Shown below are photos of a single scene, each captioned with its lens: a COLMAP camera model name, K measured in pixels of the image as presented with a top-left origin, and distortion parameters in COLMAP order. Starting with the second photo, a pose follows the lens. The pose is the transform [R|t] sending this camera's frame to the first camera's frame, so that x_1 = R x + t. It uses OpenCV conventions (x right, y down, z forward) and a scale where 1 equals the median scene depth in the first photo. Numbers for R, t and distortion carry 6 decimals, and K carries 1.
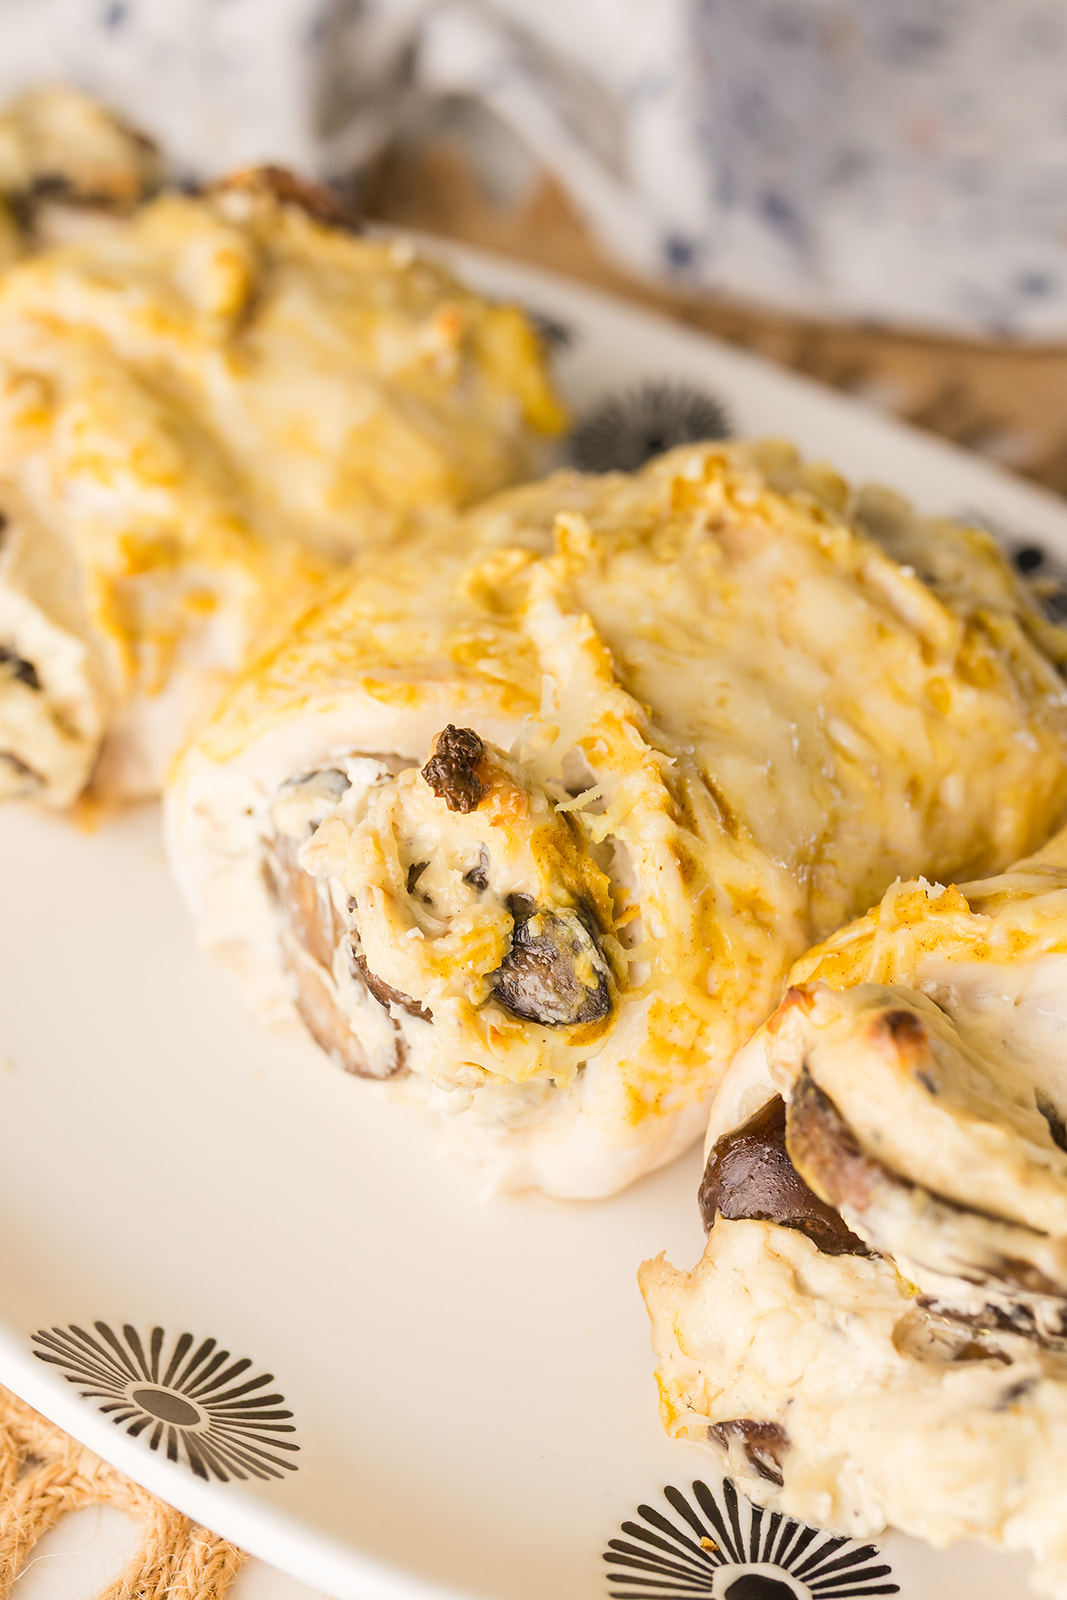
lens RADIAL K [[2229.4, 0, 481.7], [0, 2229.4, 799.9], [0, 0, 1]] dist [0.005319, 0.000000]
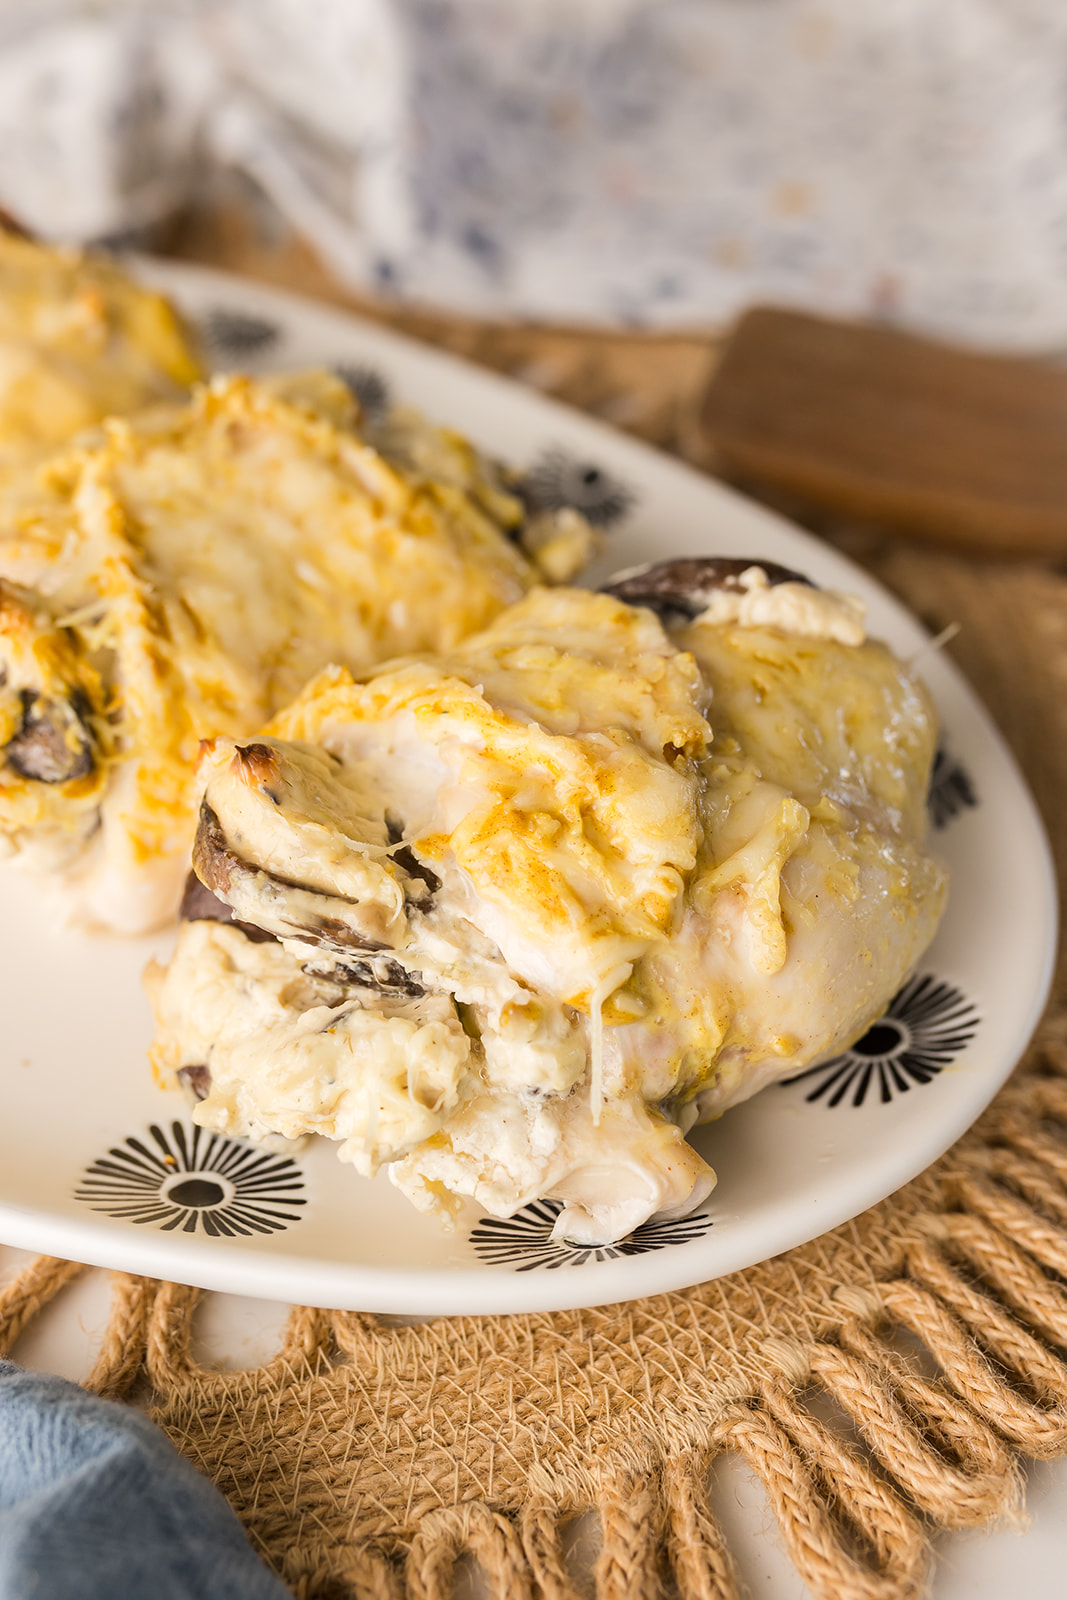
lens RADIAL K [[1786.5, 0, 516.5], [0, 1786.5, 803.7], [0, 0, 1]] dist [-0.015247, 0.000000]
pose [[0.999239, -0.035050, -0.017101, 0.319760], [0.035102, 0.999380, 0.002770, 0.117055], [0.016994, -0.003368, 0.999850, -0.067562]]
